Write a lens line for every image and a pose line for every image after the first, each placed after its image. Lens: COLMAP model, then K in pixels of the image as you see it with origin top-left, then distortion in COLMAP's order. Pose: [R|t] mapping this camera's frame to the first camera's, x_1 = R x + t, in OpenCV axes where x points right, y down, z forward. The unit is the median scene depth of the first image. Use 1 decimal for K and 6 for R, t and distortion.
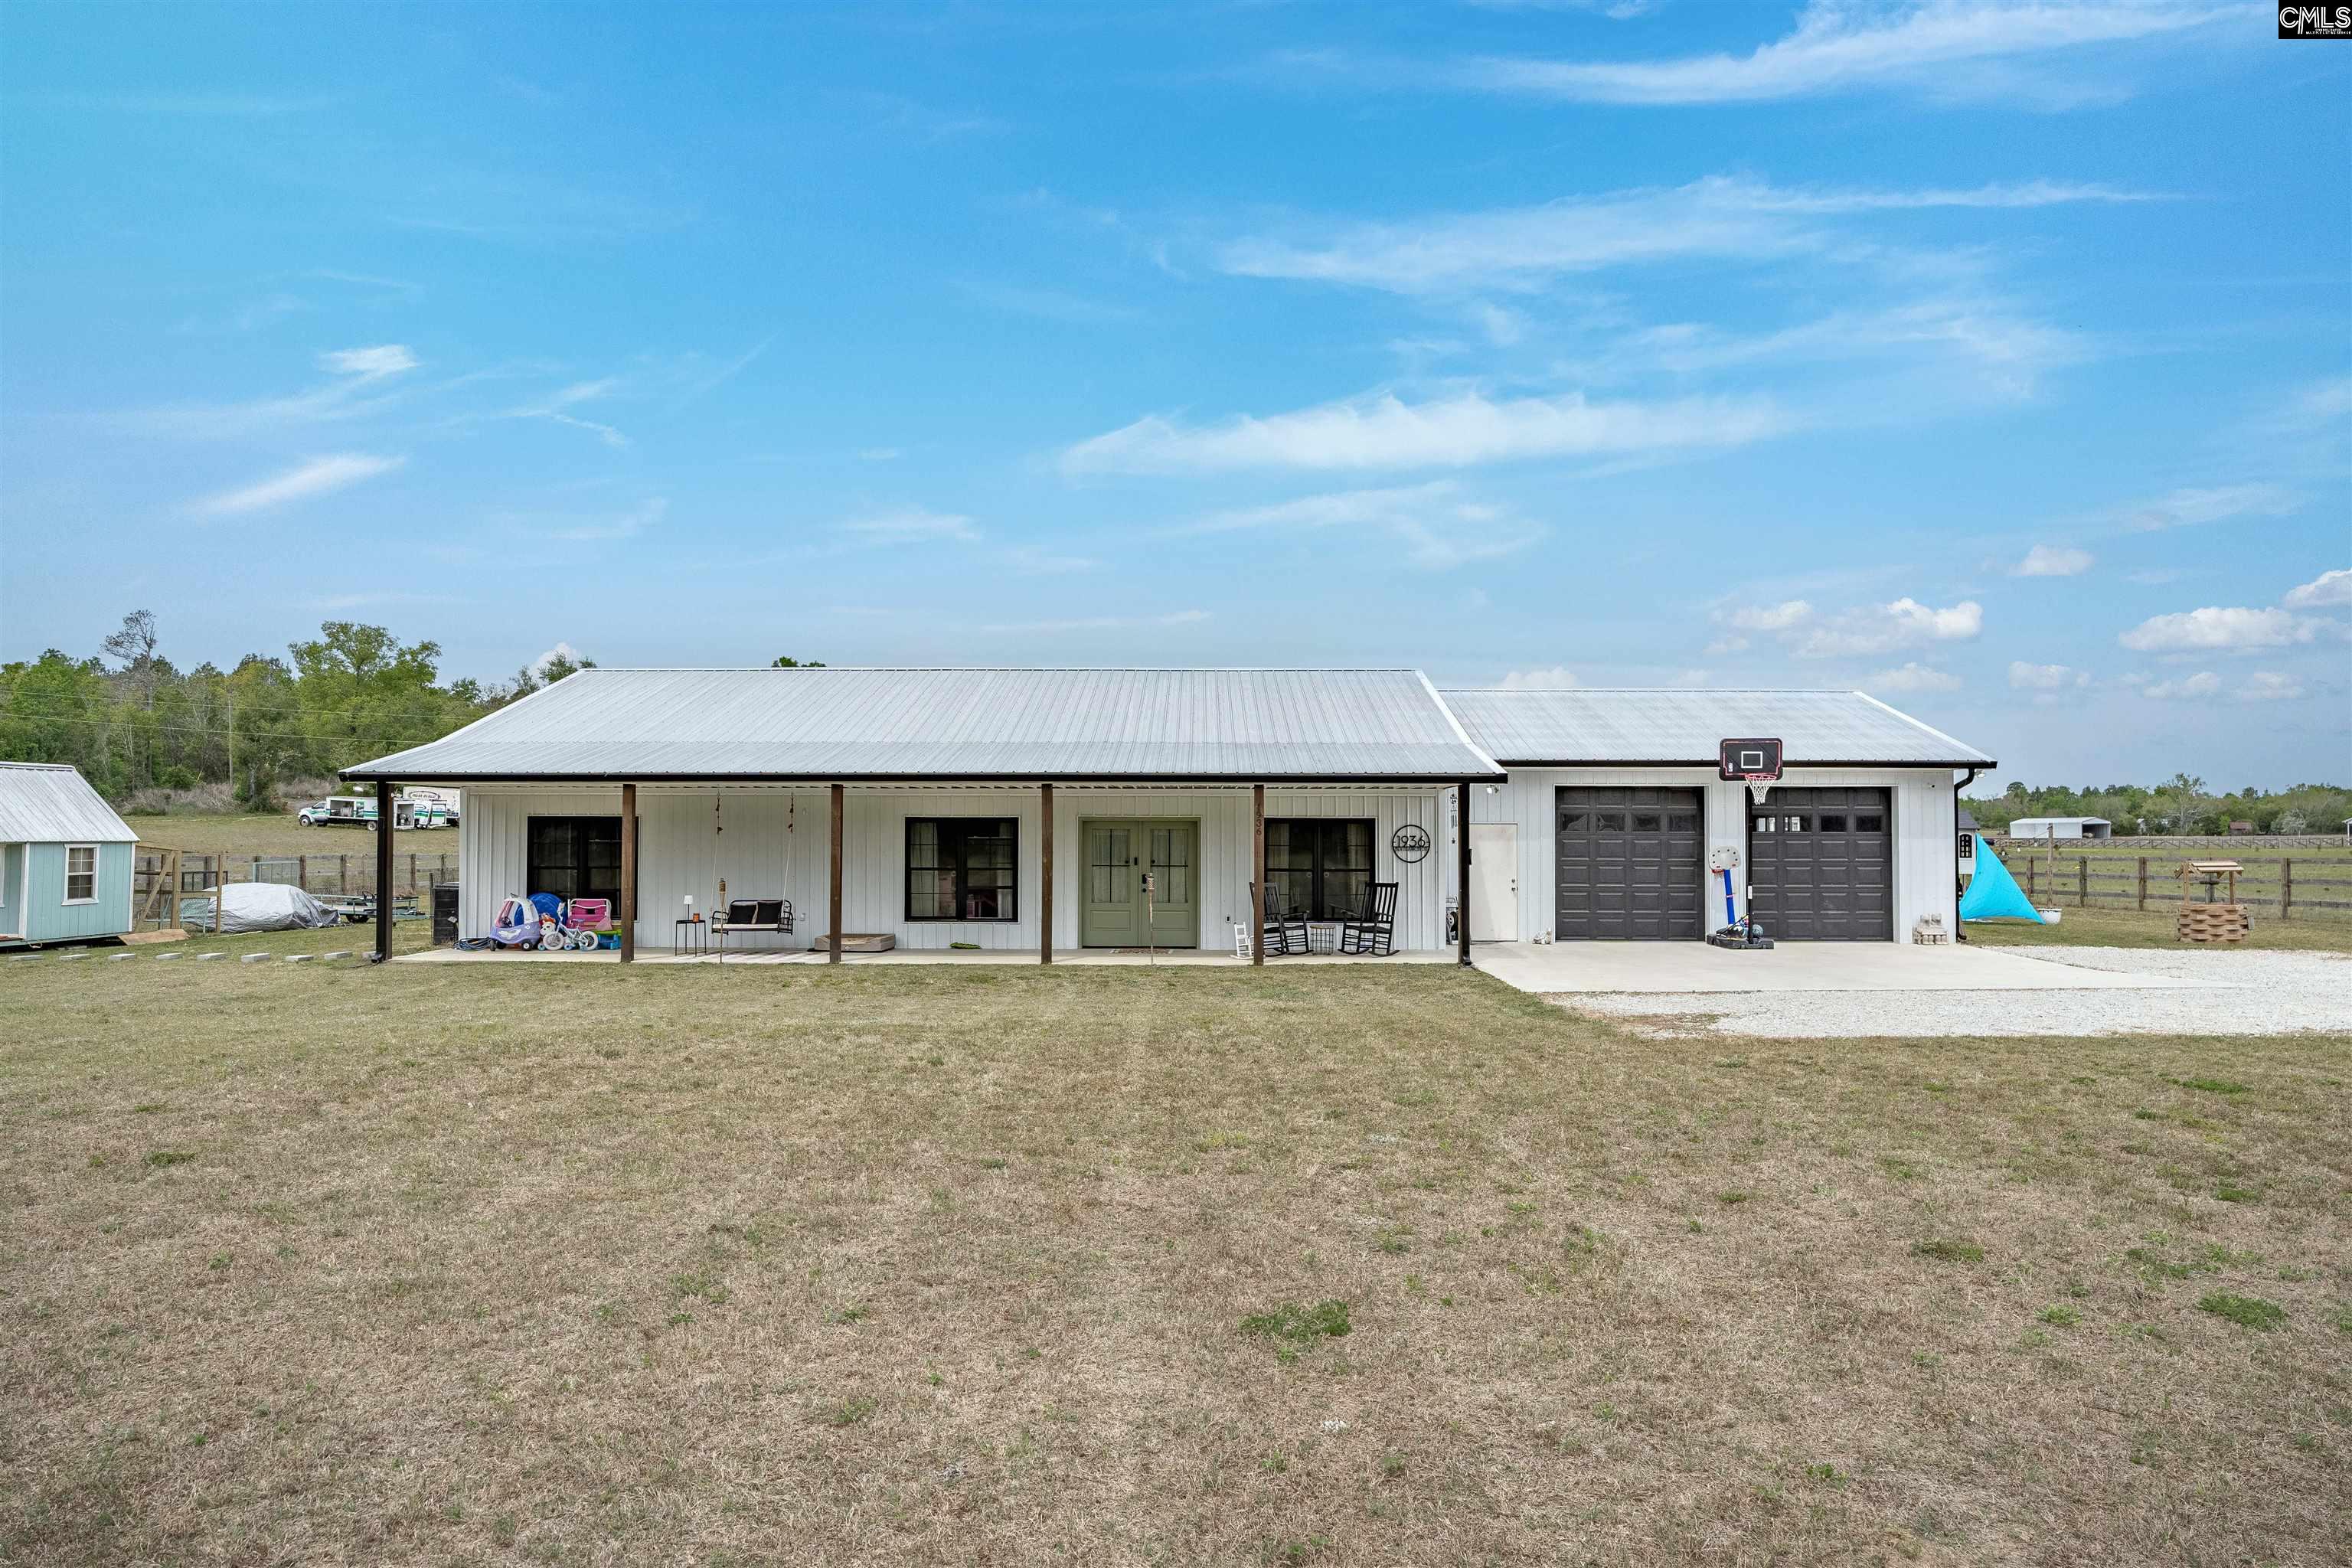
lens RADIAL K [[1446.0, 0, 1176.0], [0, 1446.0, 784.0], [0, 0, 1]] dist [-0.009661, -0.002208]
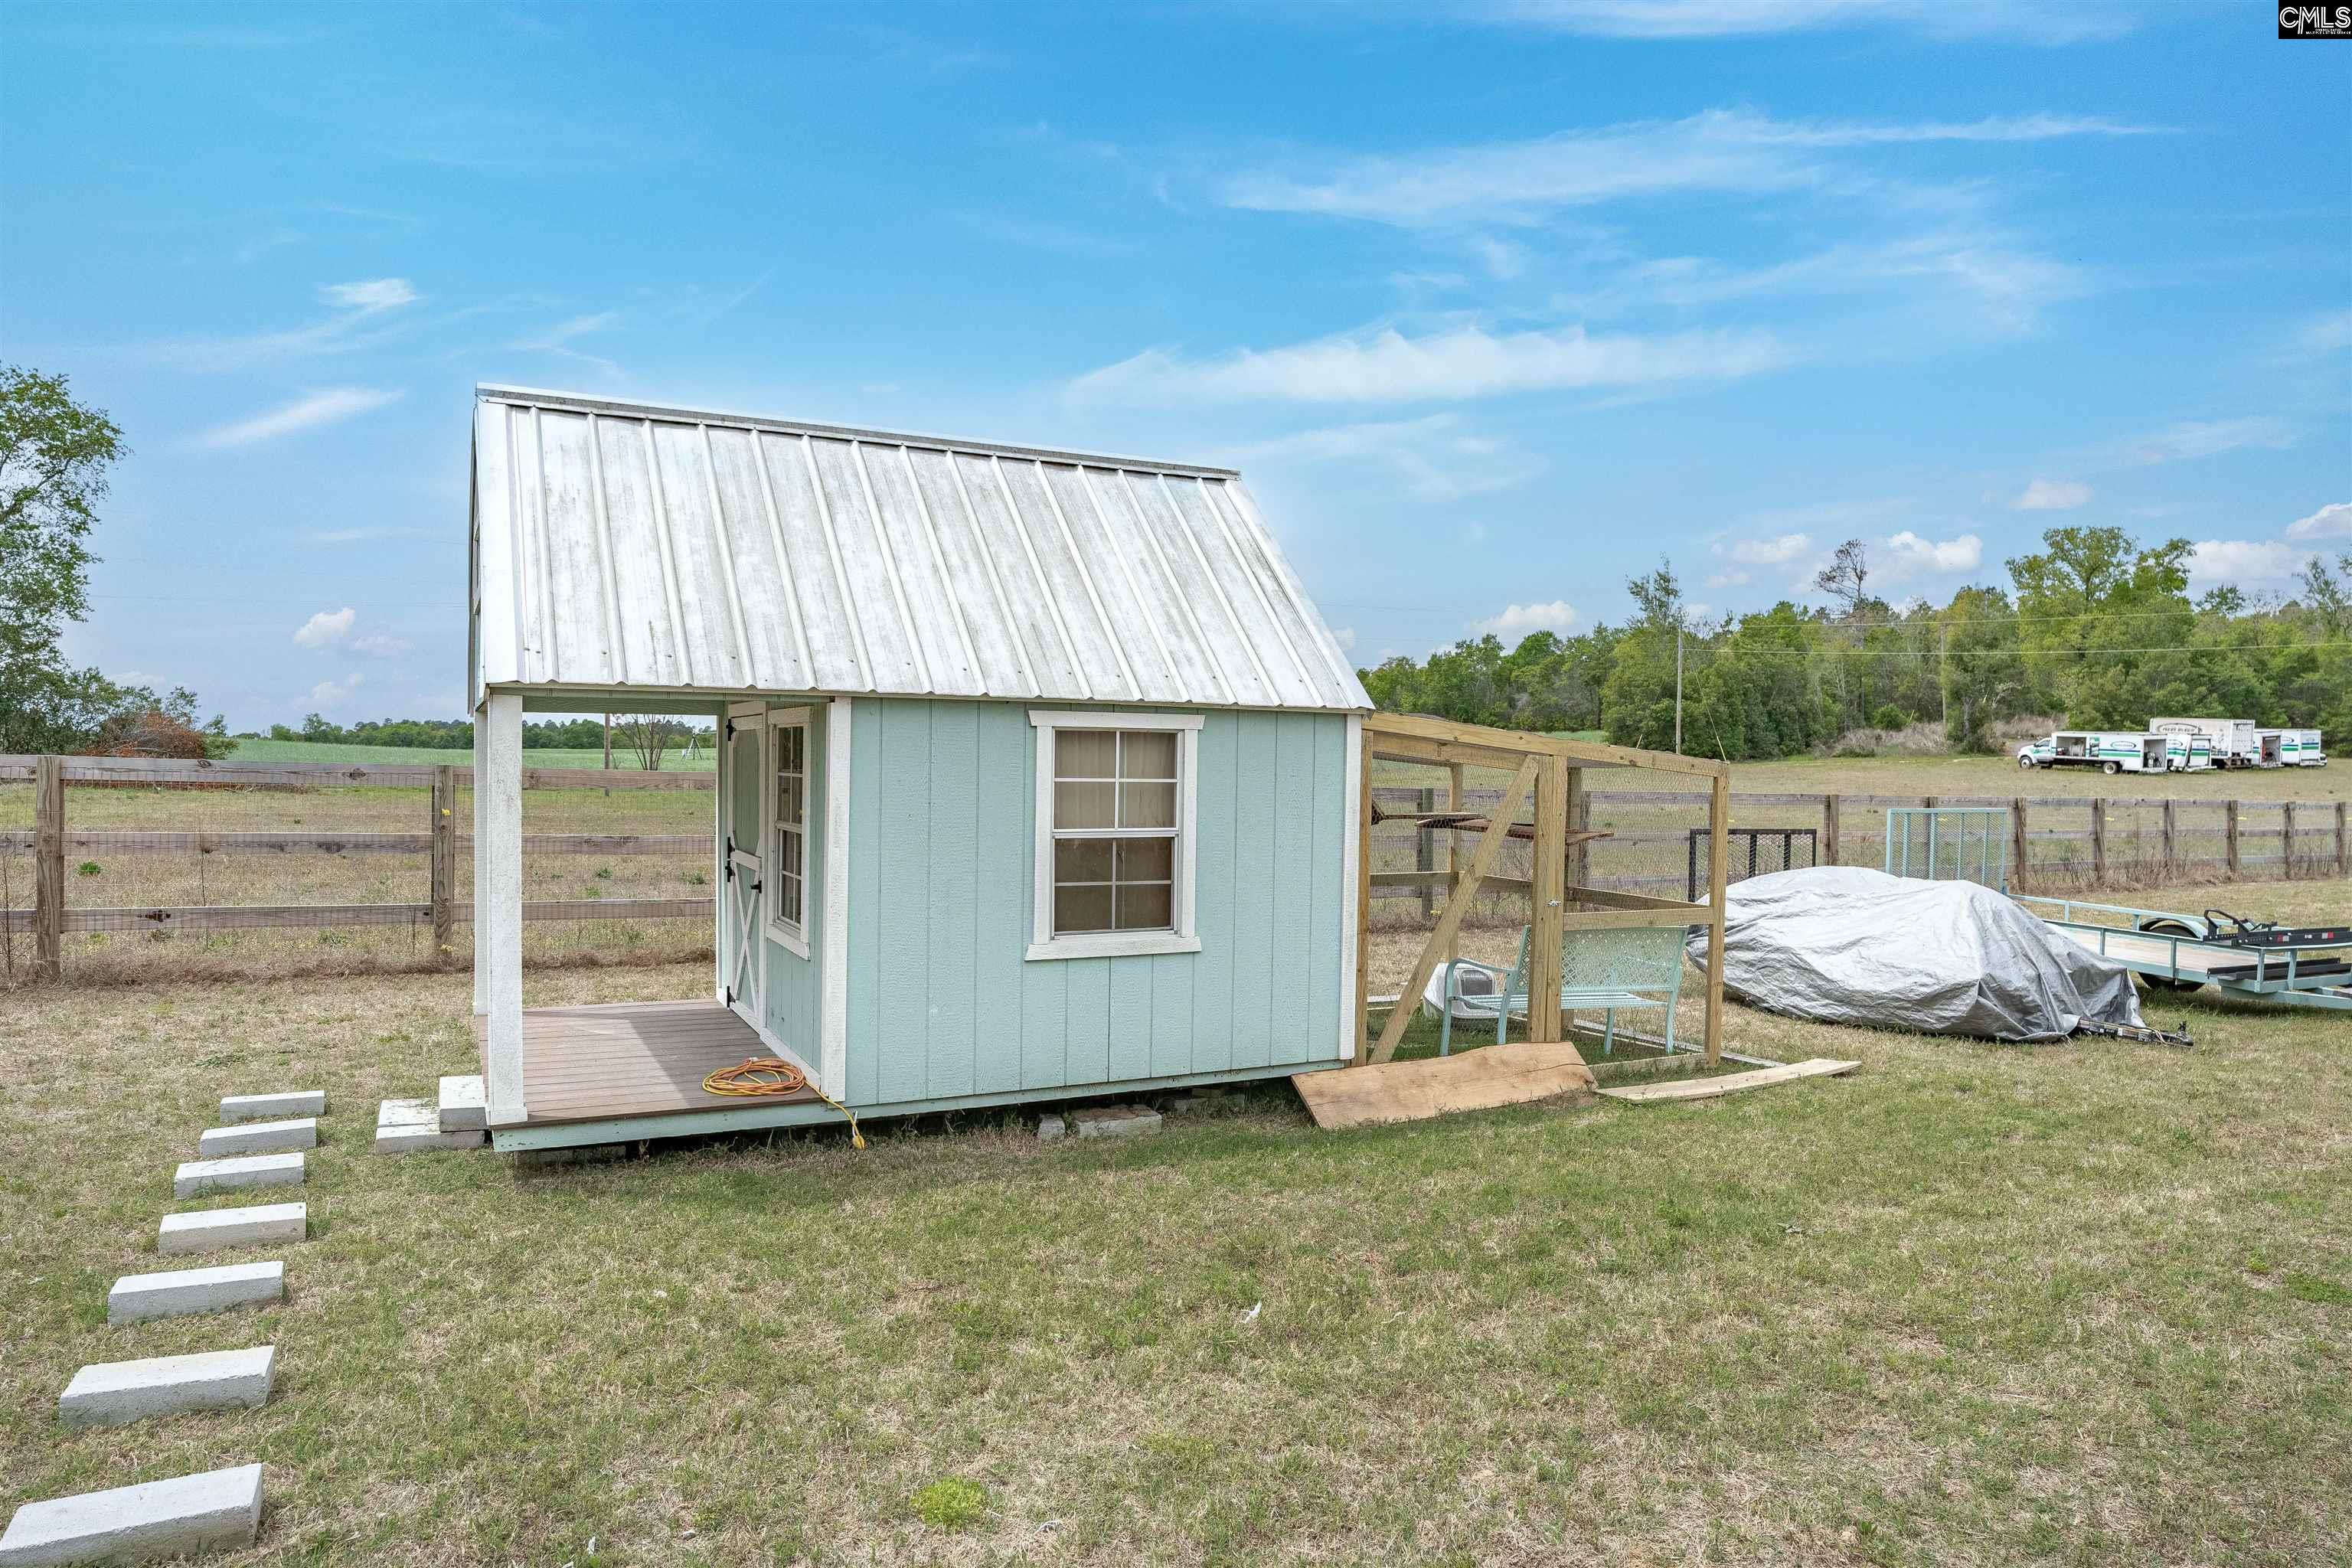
lens RADIAL K [[1446.0, 0, 1176.0], [0, 1446.0, 784.0], [0, 0, 1]] dist [-0.009661, -0.002208]
pose [[0.474031, 0.009615, -0.880455, -0.523088], [0.021054, 0.999531, 0.022250, 0.047356], [0.880256, -0.029085, 0.473606, 0.868141]]
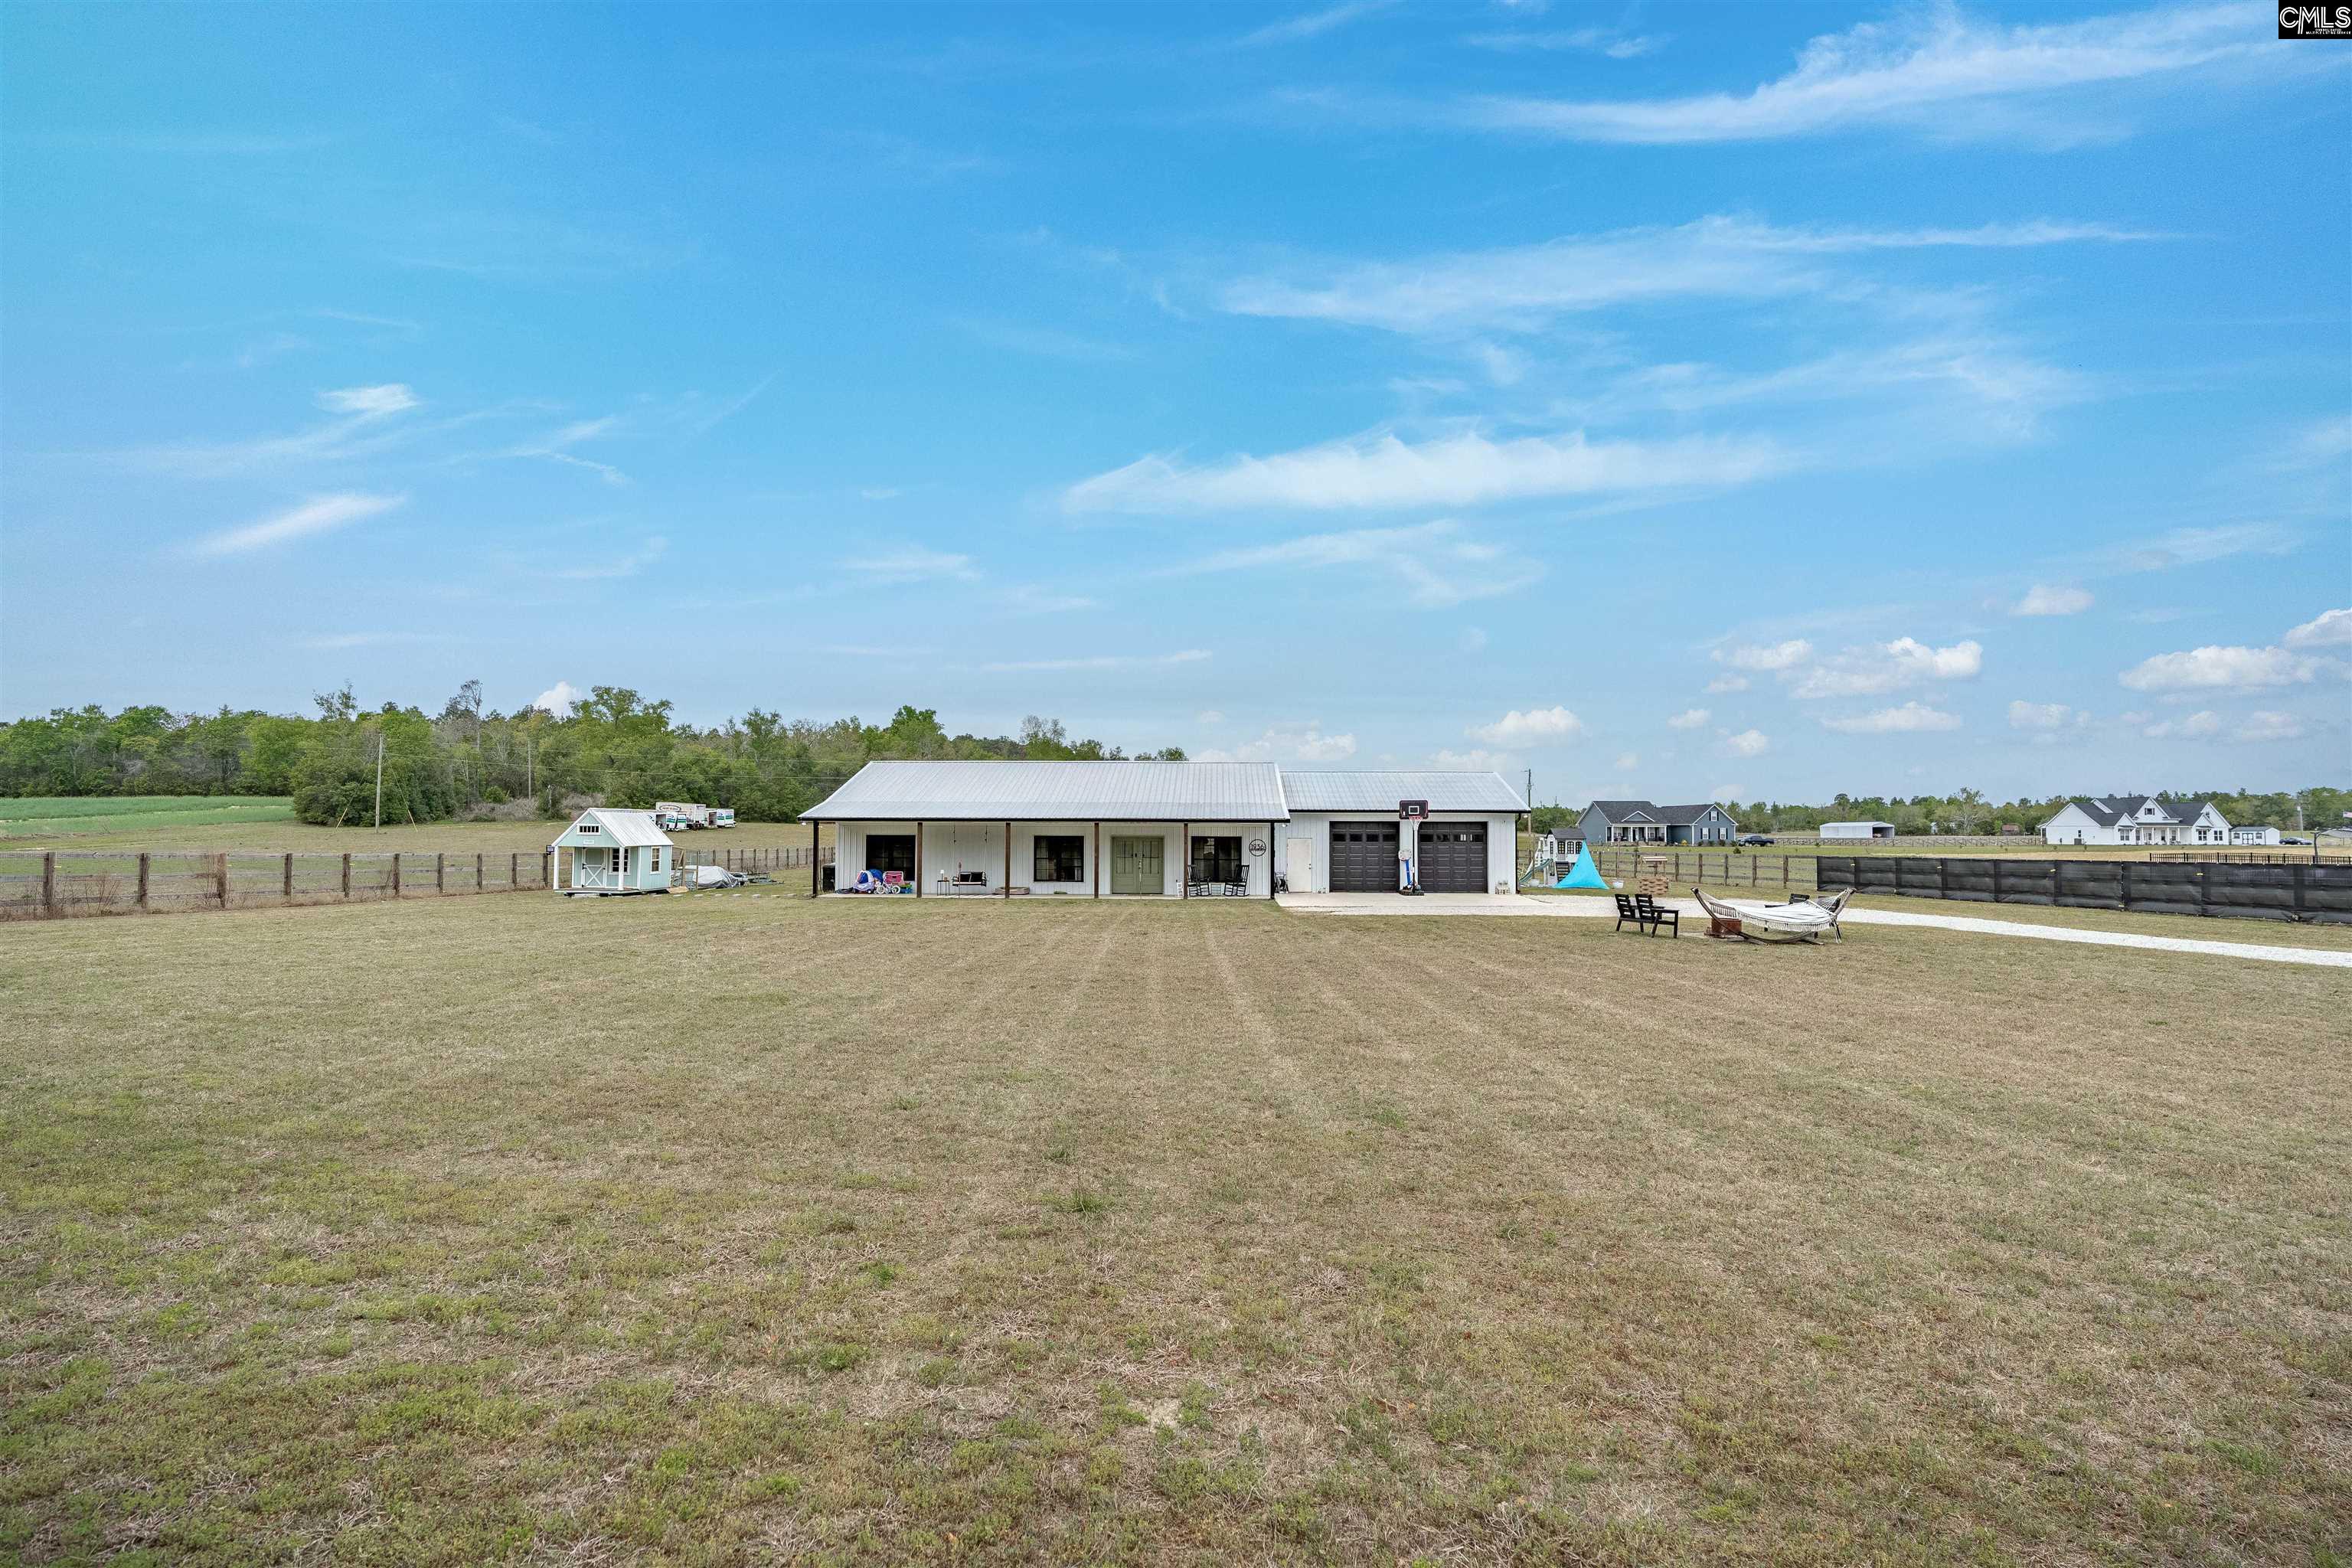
lens RADIAL K [[1121.4, 0, 1182.4], [0, 1121.4, 800.7], [0, 0, 1]] dist [-0.003309, -0.000346]
pose [[0.999917, 0.001221, -0.012829, 0.061176], [-0.001138, 0.999978, 0.006473, -0.039072], [0.012836, -0.006458, 0.999897, -0.679791]]
